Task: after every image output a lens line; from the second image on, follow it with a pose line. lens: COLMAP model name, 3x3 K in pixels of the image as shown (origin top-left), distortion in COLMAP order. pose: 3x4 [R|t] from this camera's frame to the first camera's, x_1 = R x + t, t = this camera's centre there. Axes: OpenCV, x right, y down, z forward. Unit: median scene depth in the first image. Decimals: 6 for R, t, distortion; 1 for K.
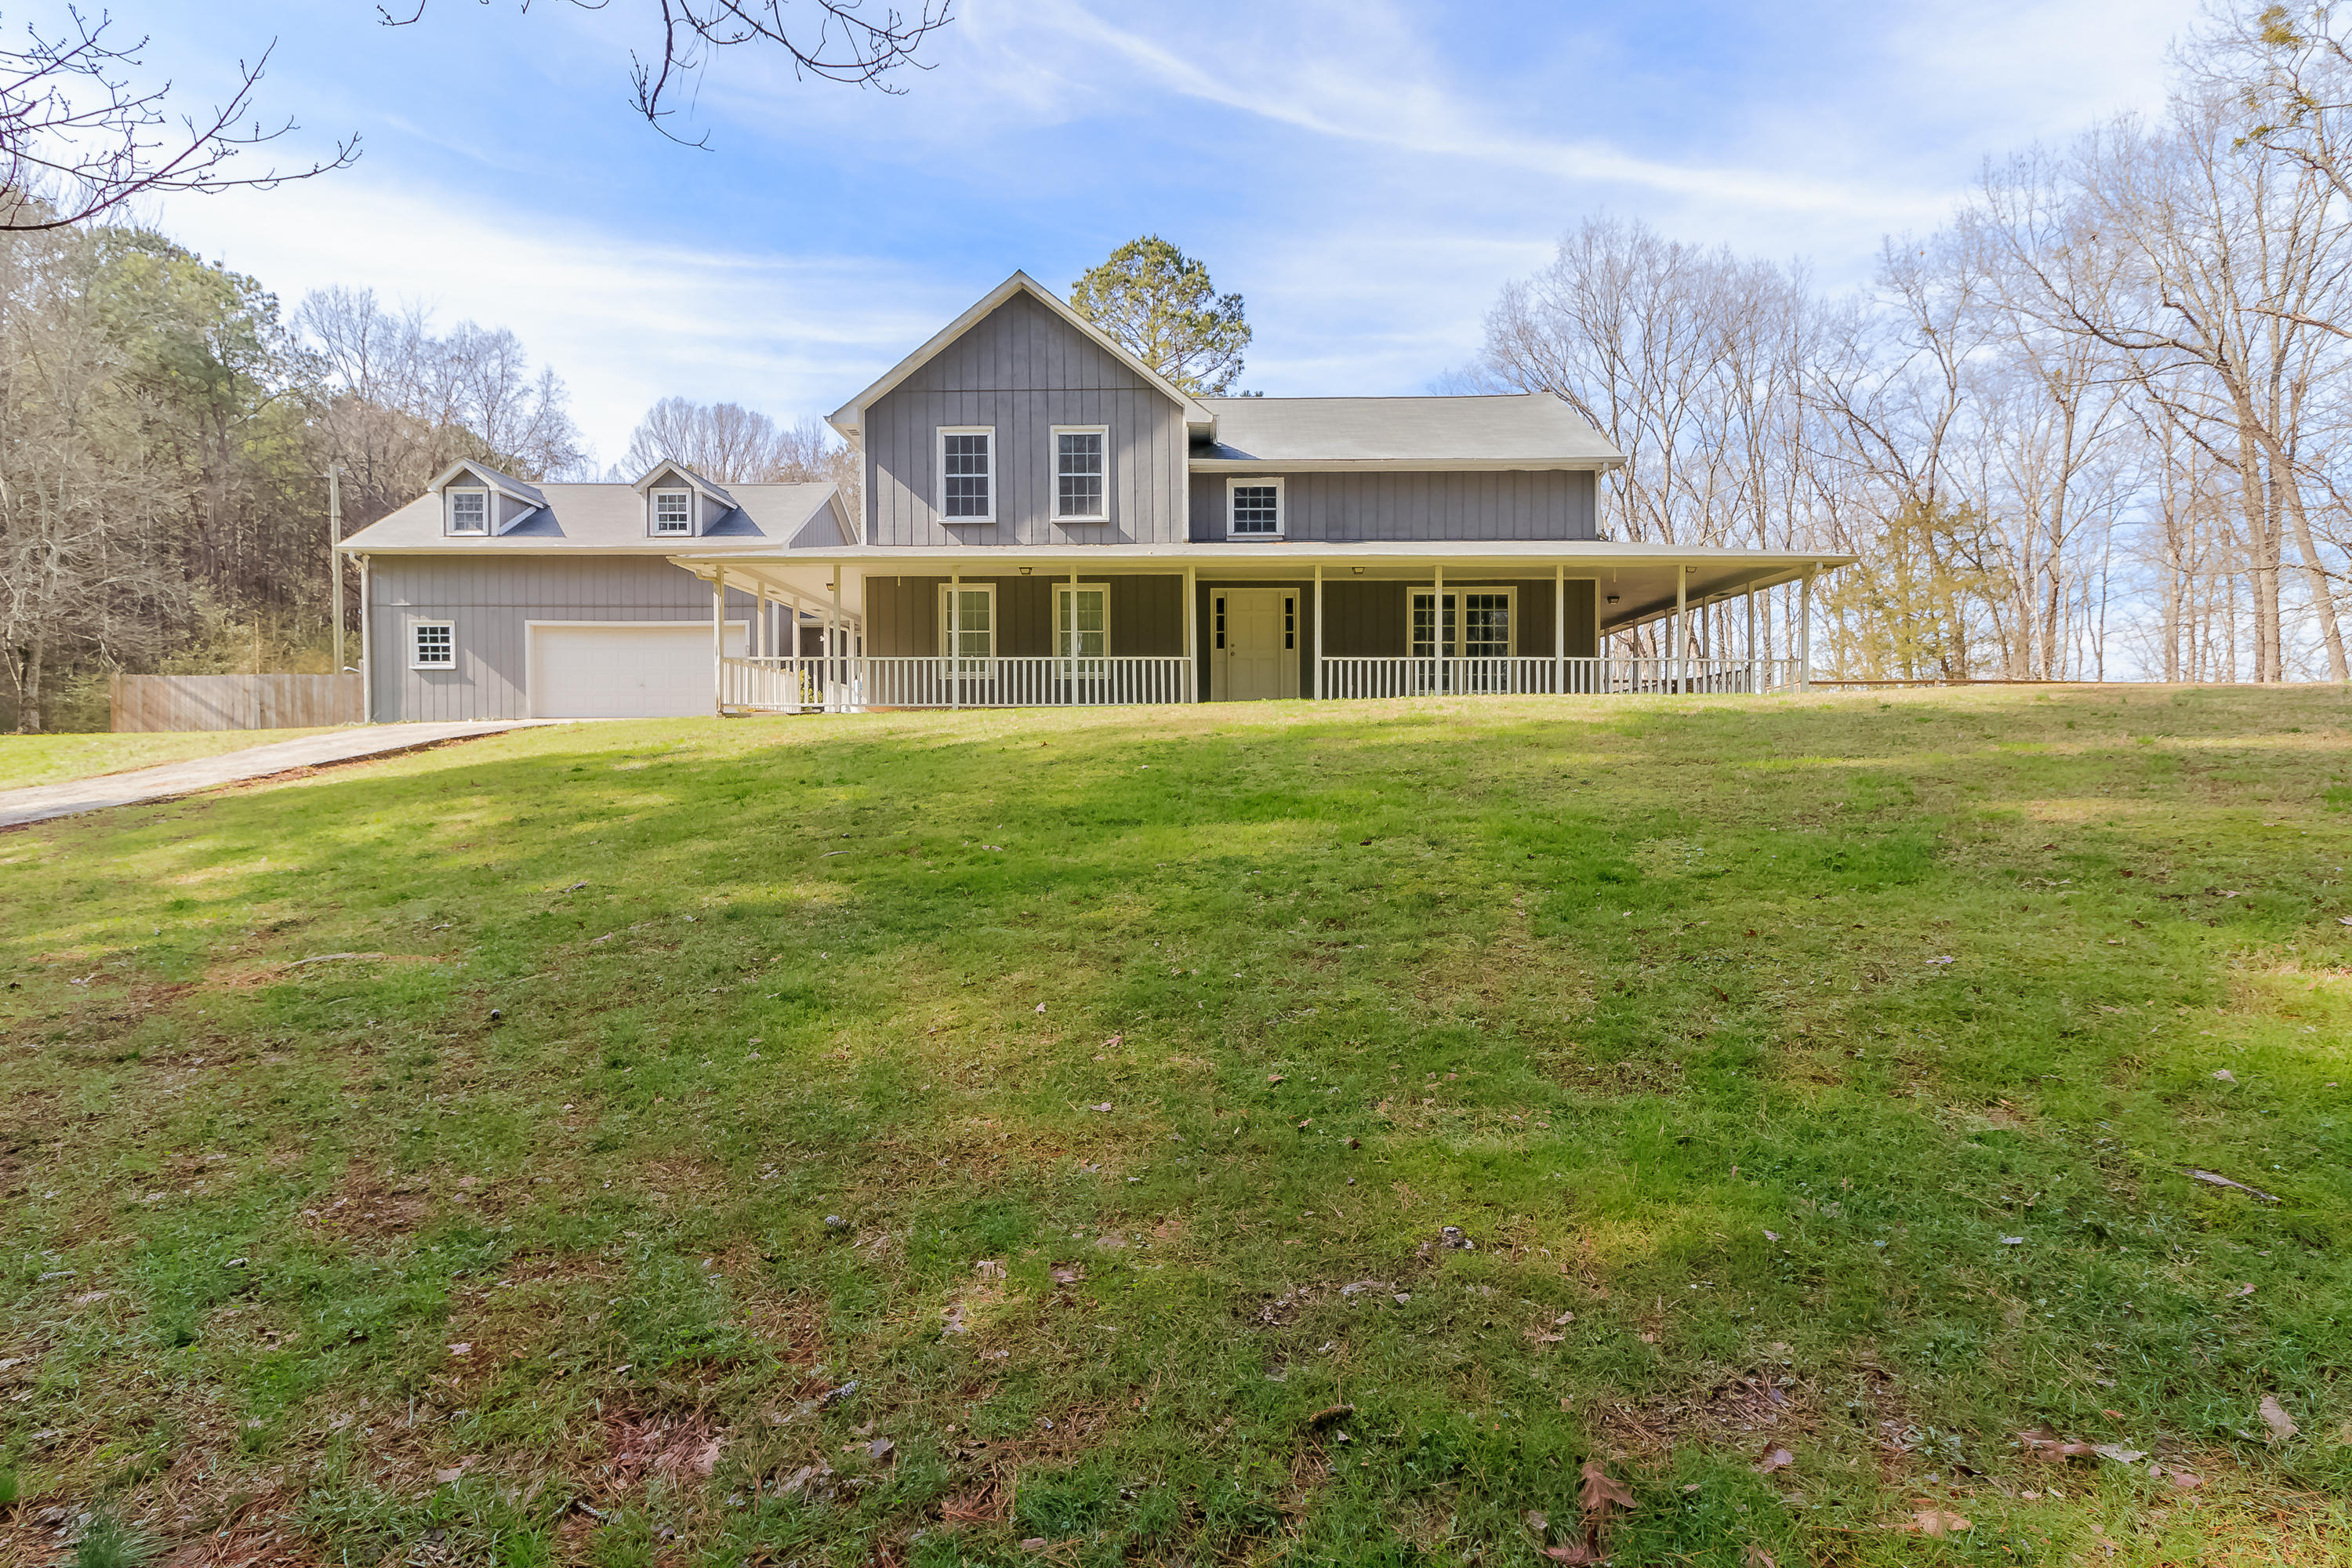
lens RADIAL K [[1160.4, 0, 1176.0], [0, 1160.4, 784.0], [0, 0, 1]] dist [-0.000006, 0.000240]
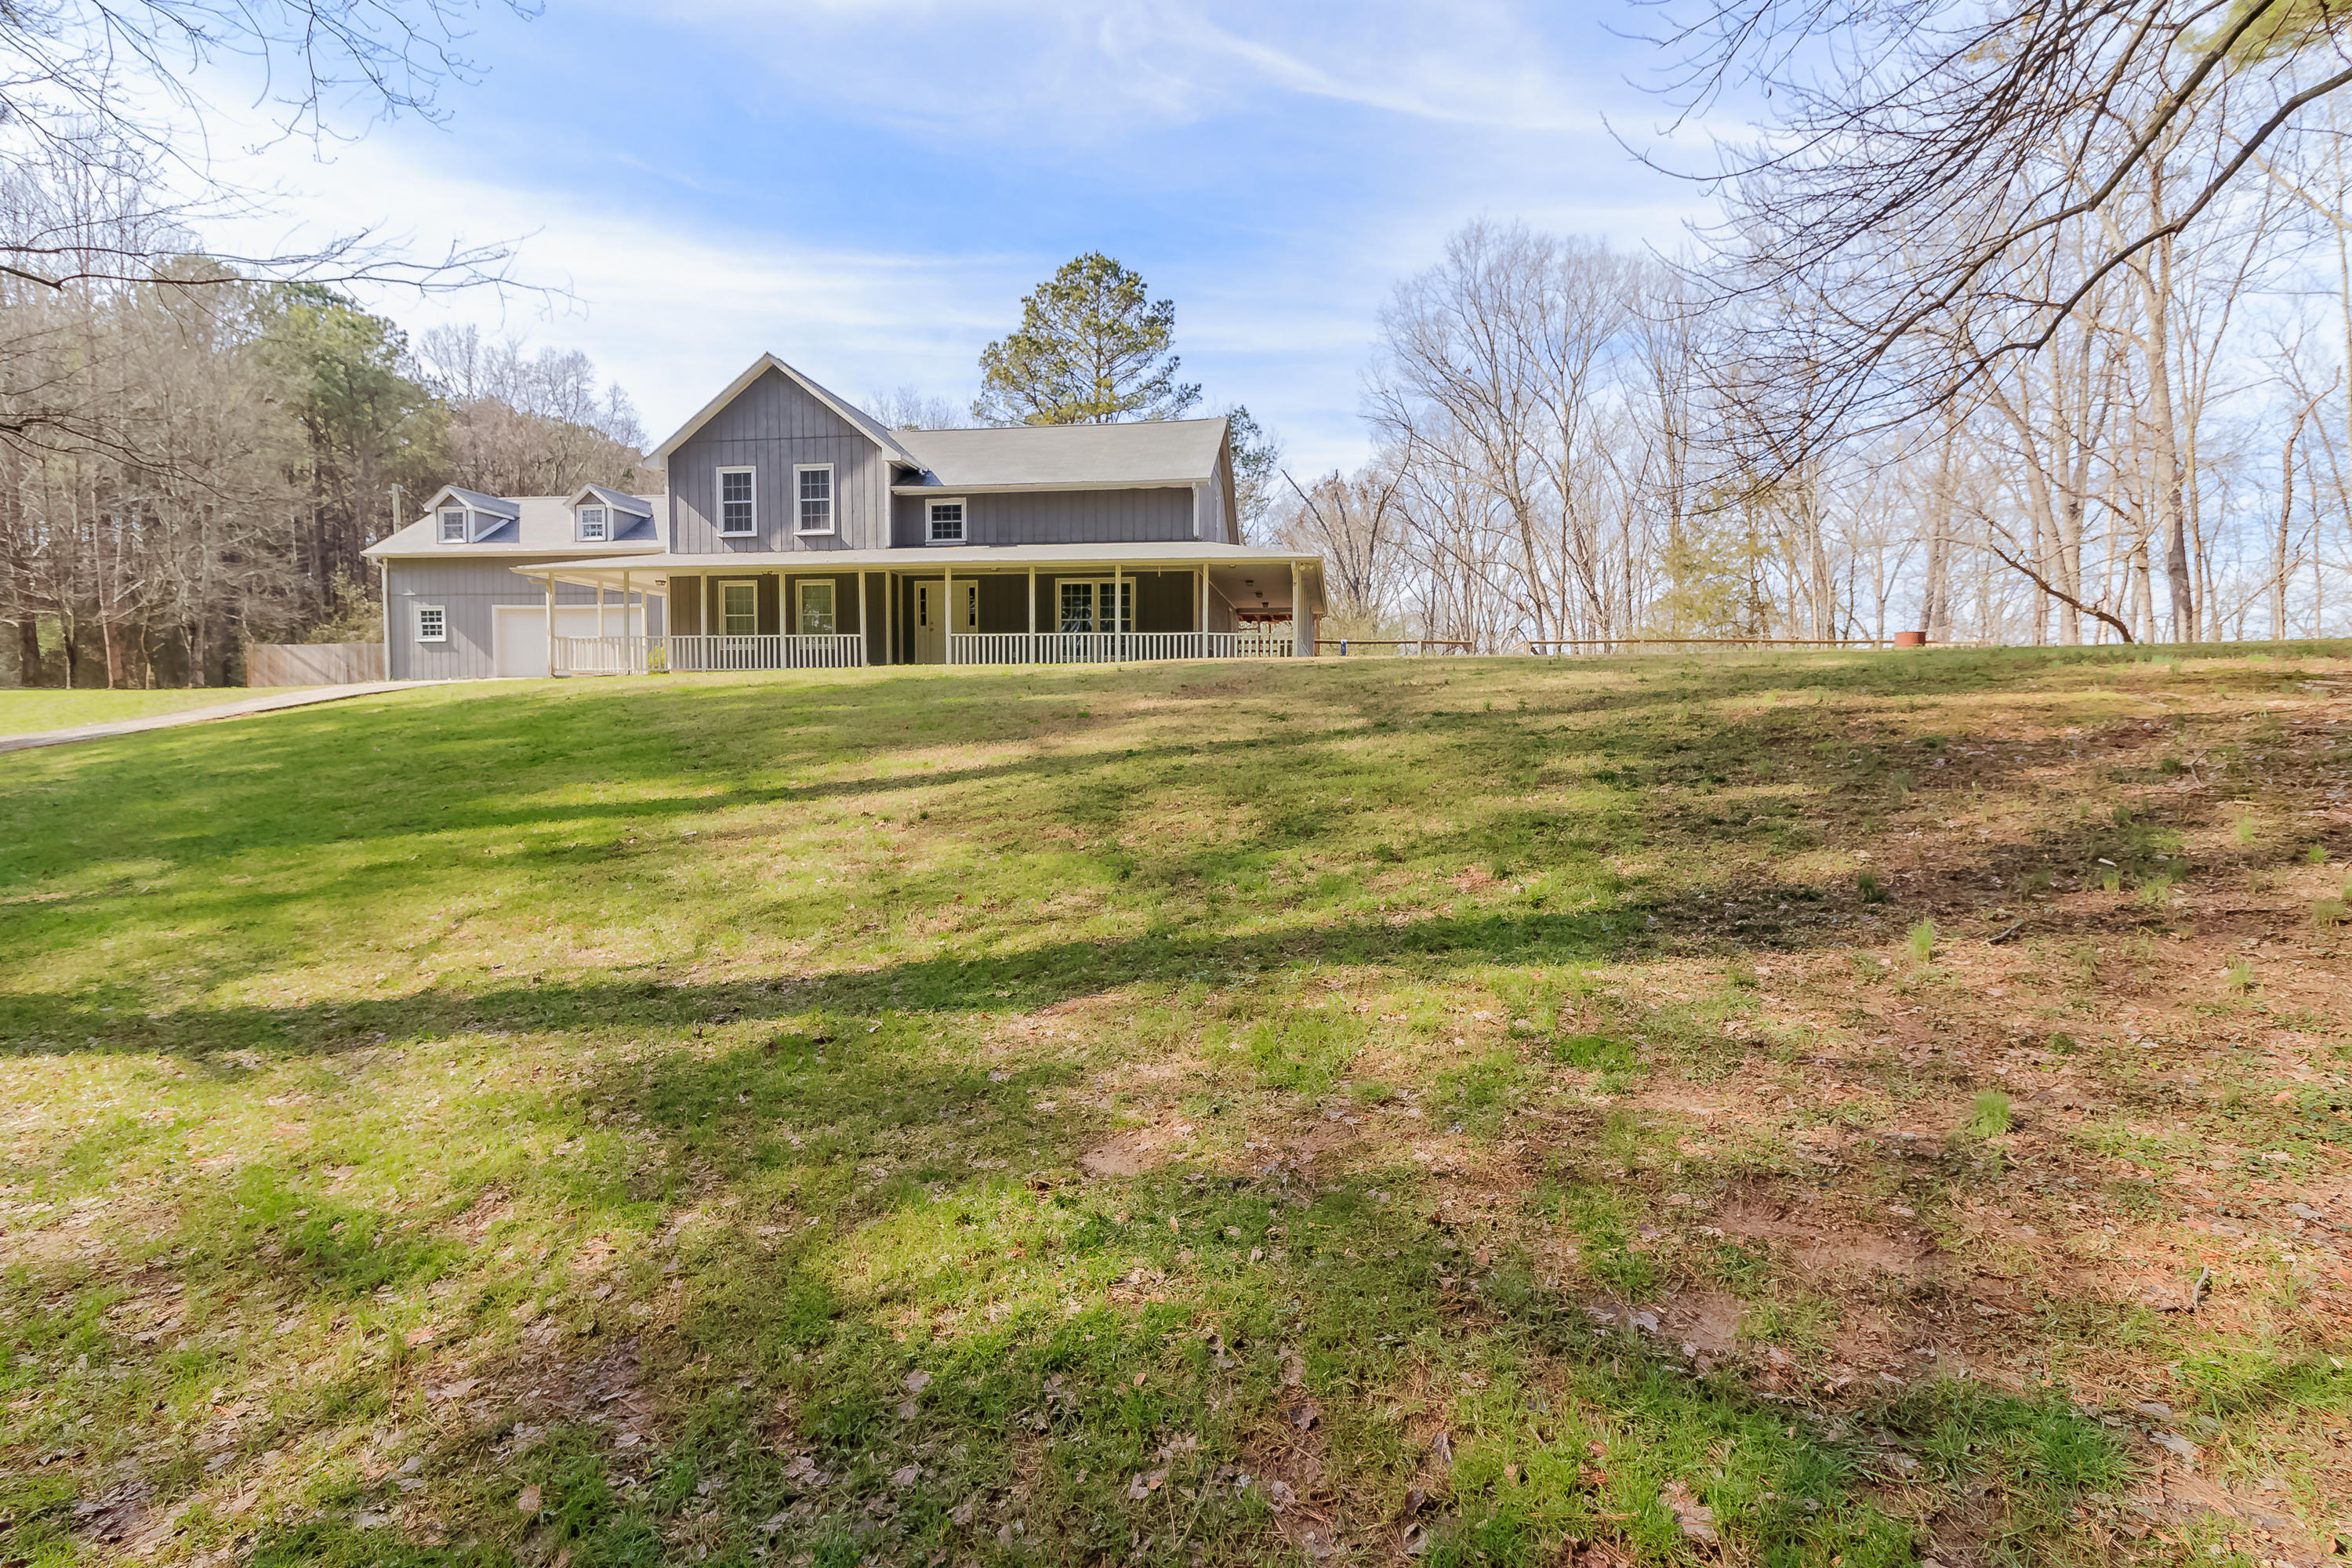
lens RADIAL K [[1143.2, 0, 1144.0], [0, 1143.2, 769.8], [0, 0, 1]] dist [0.000470, 0.001200]
pose [[0.991435, 0.009506, -0.130255, 0.479593], [-0.005174, 0.999423, 0.033559, 0.004561], [0.130499, -0.032598, 0.990912, -0.295778]]
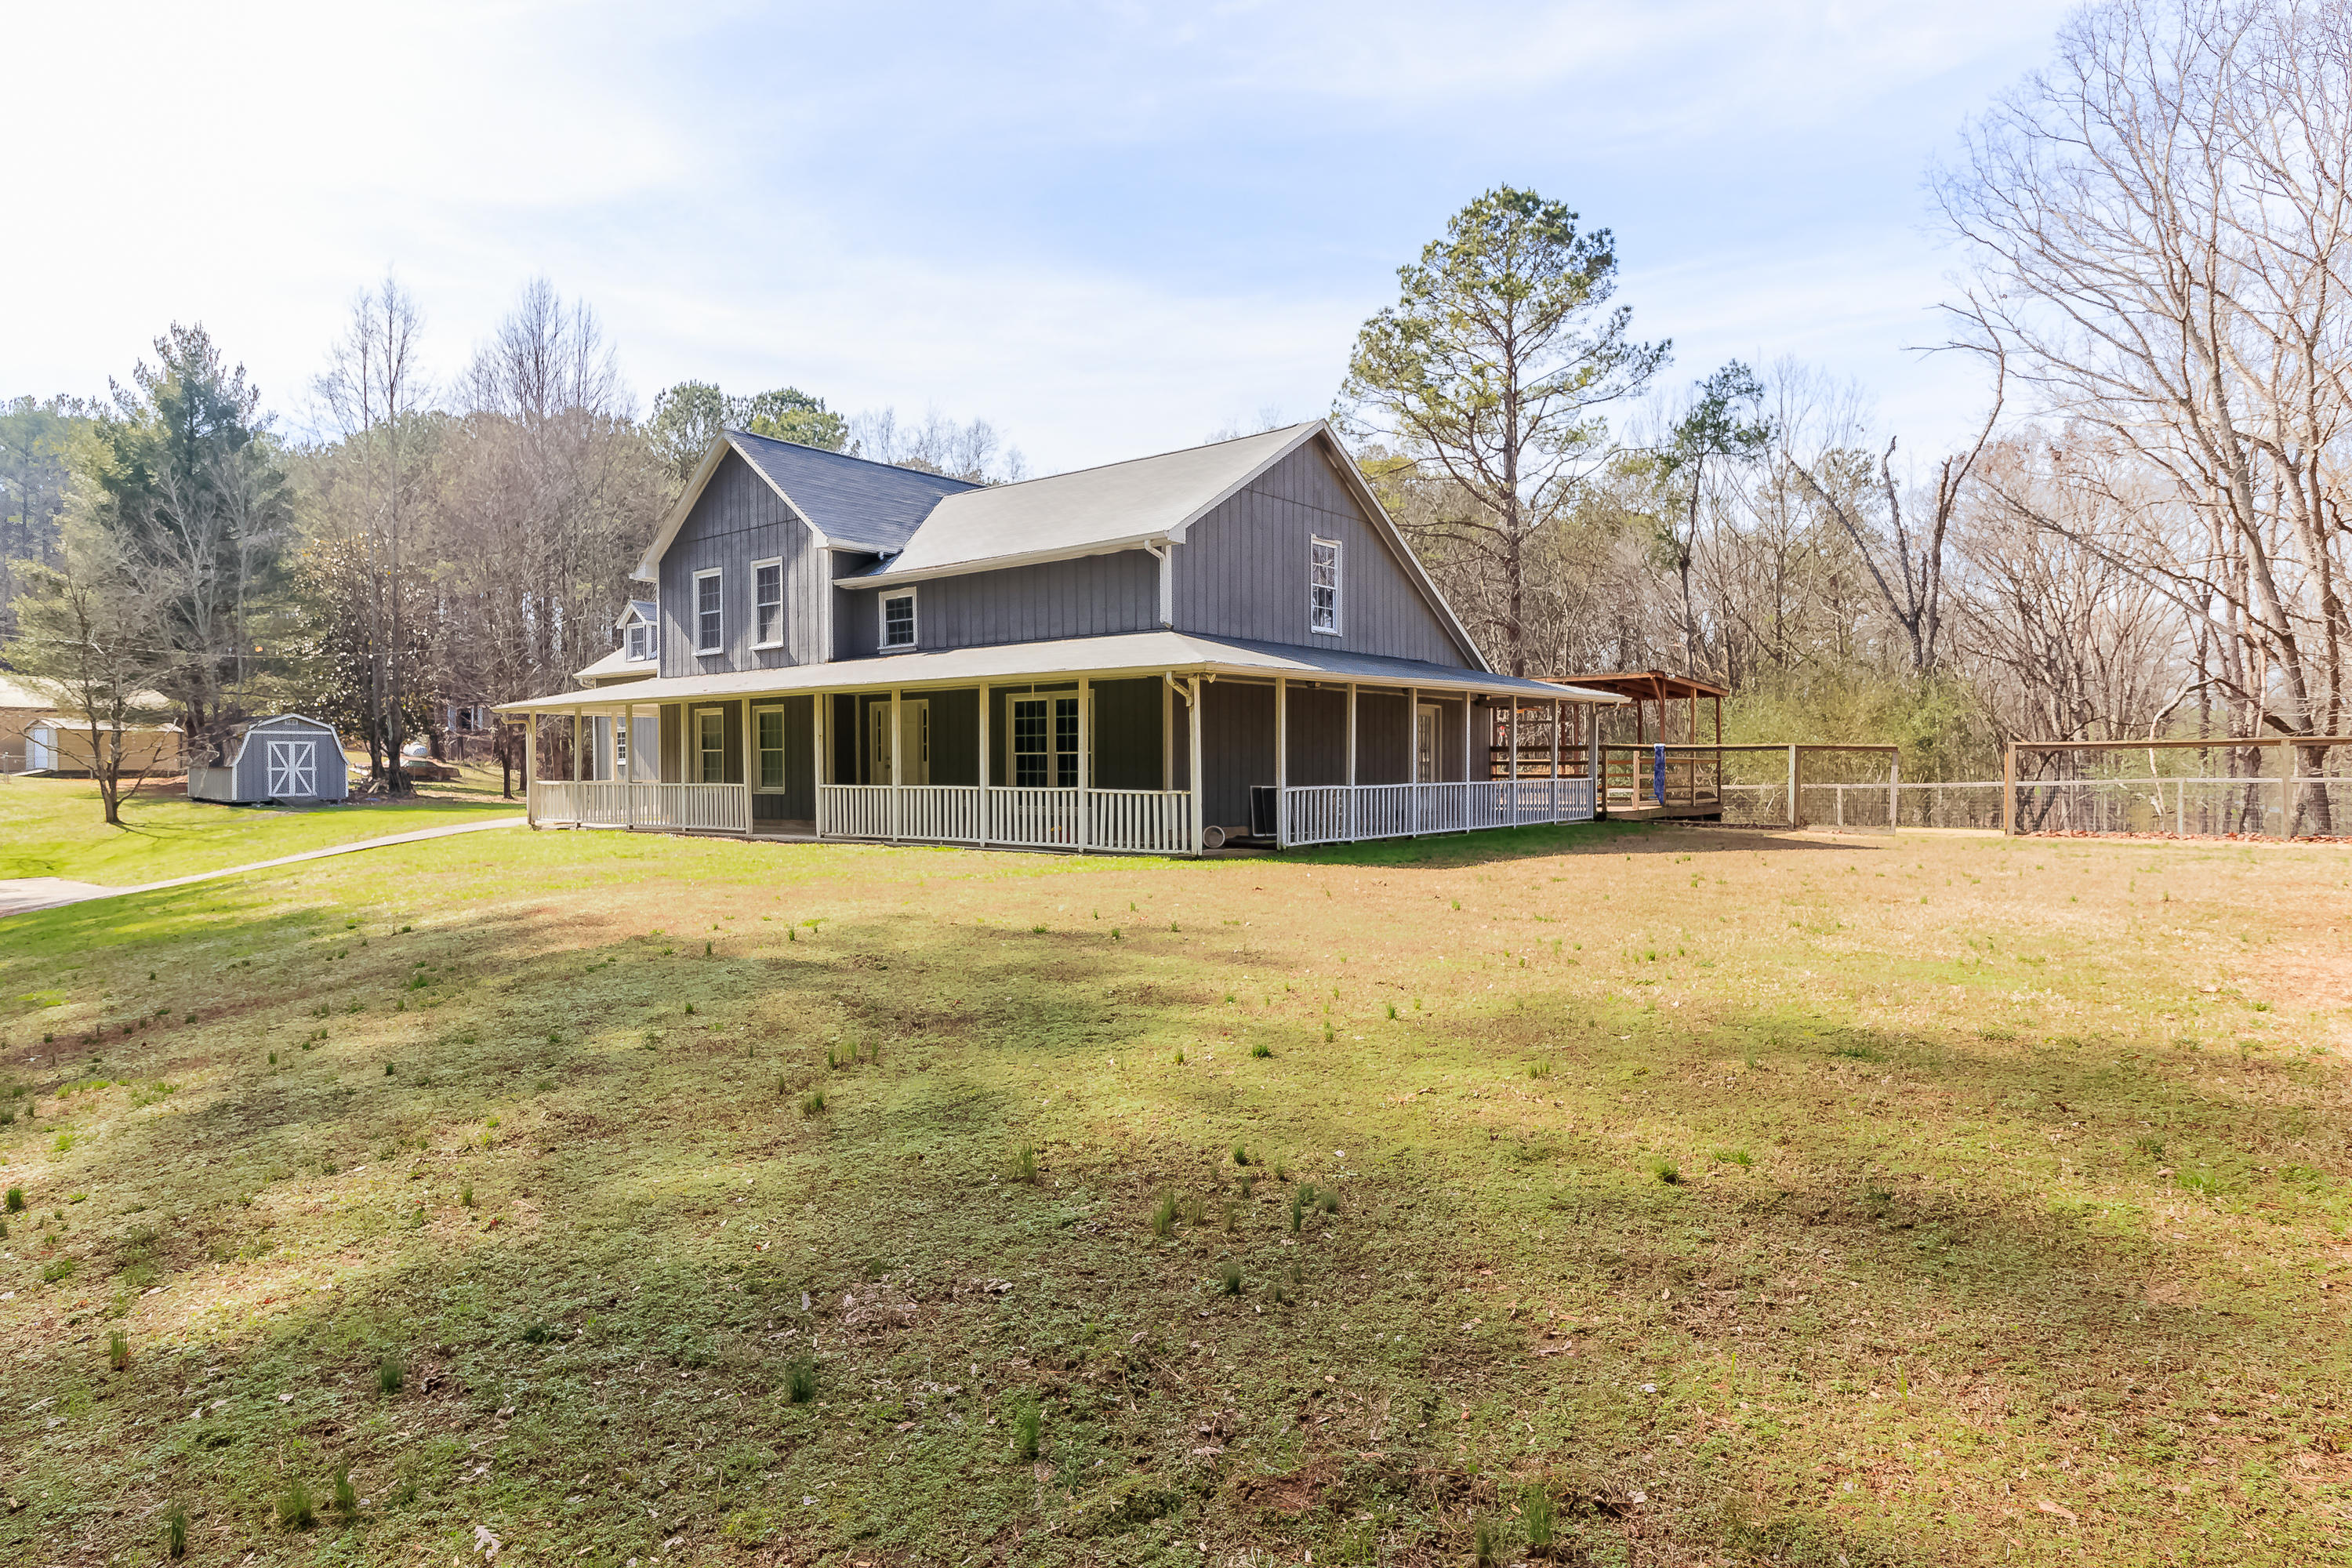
lens RADIAL K [[1306.9, 0, 1140.1], [0, 1306.9, 748.1], [0, 0, 1]] dist [0.017137, -0.000958]
pose [[0.781434, -0.012550, -0.623862, 0.933286], [-0.006929, 0.999562, -0.028786, -0.101118], [0.623950, 0.026817, 0.781004, 0.273421]]
